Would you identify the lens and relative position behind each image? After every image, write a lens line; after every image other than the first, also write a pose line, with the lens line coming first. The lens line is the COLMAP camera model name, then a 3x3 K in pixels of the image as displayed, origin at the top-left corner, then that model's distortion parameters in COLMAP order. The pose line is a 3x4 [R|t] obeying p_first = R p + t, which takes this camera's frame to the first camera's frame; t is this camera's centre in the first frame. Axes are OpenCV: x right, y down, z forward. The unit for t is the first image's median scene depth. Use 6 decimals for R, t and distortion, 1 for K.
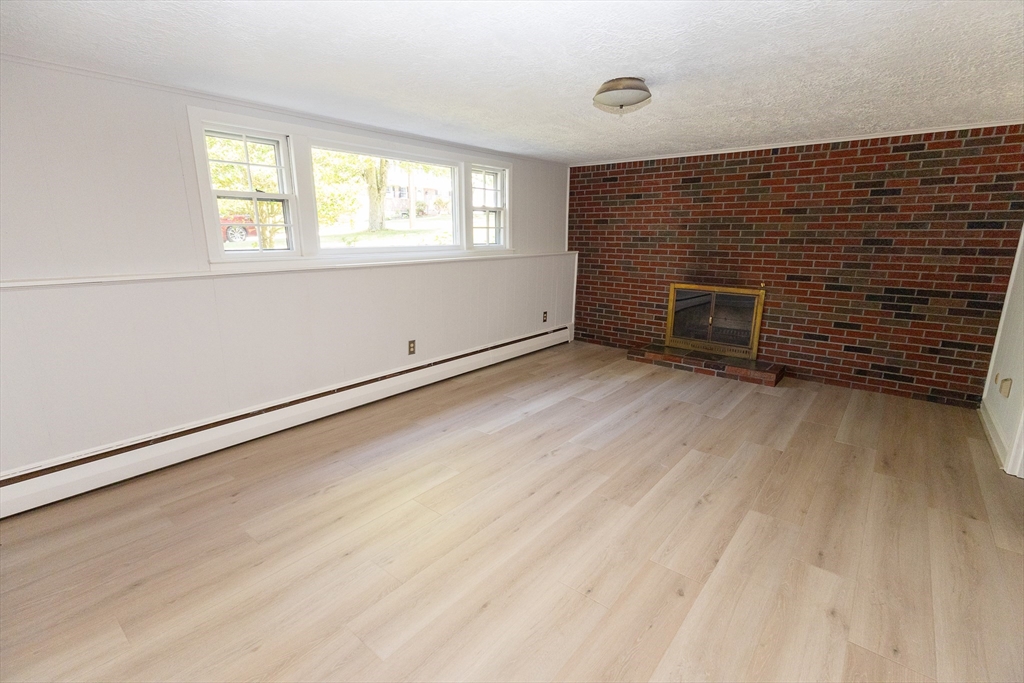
lens RADIAL K [[465.2, 0, 513.0], [0, 465.2, 342.5], [0, 0, 1]] dist [0.006299, 0.000664]
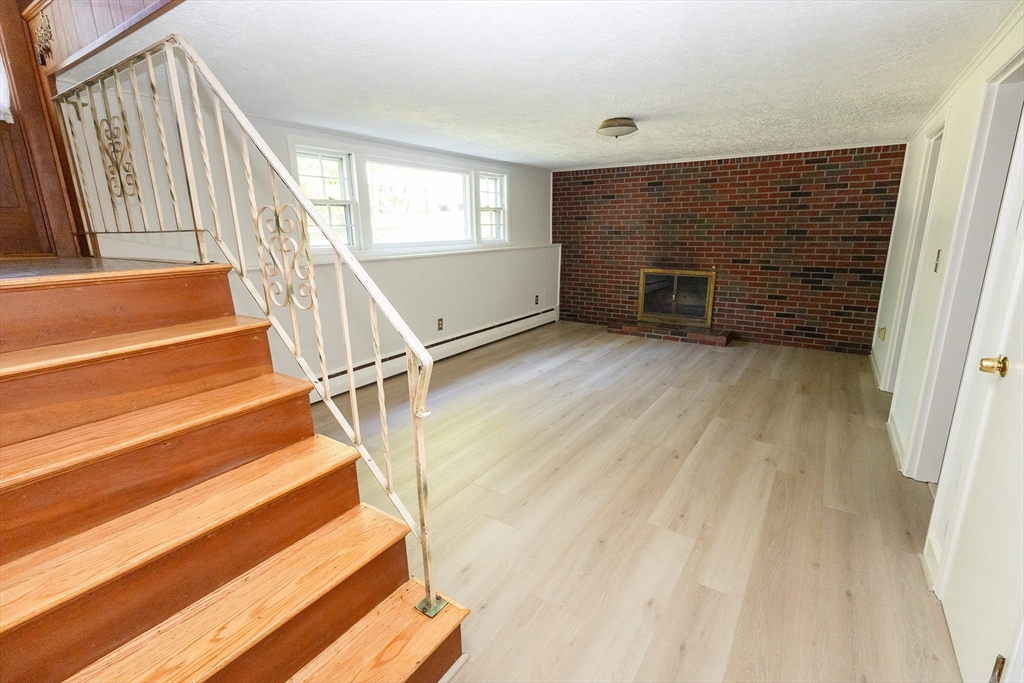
lens RADIAL K [[465.2, 0, 513.0], [0, 465.2, 341.7], [0, 0, 1]] dist [0.006299, 0.000664]
pose [[0.994967, -0.035776, 0.093599, -0.147838], [0.035051, 0.999342, 0.009378, 0.052433], [-0.093873, -0.006050, 0.995566, -0.233603]]
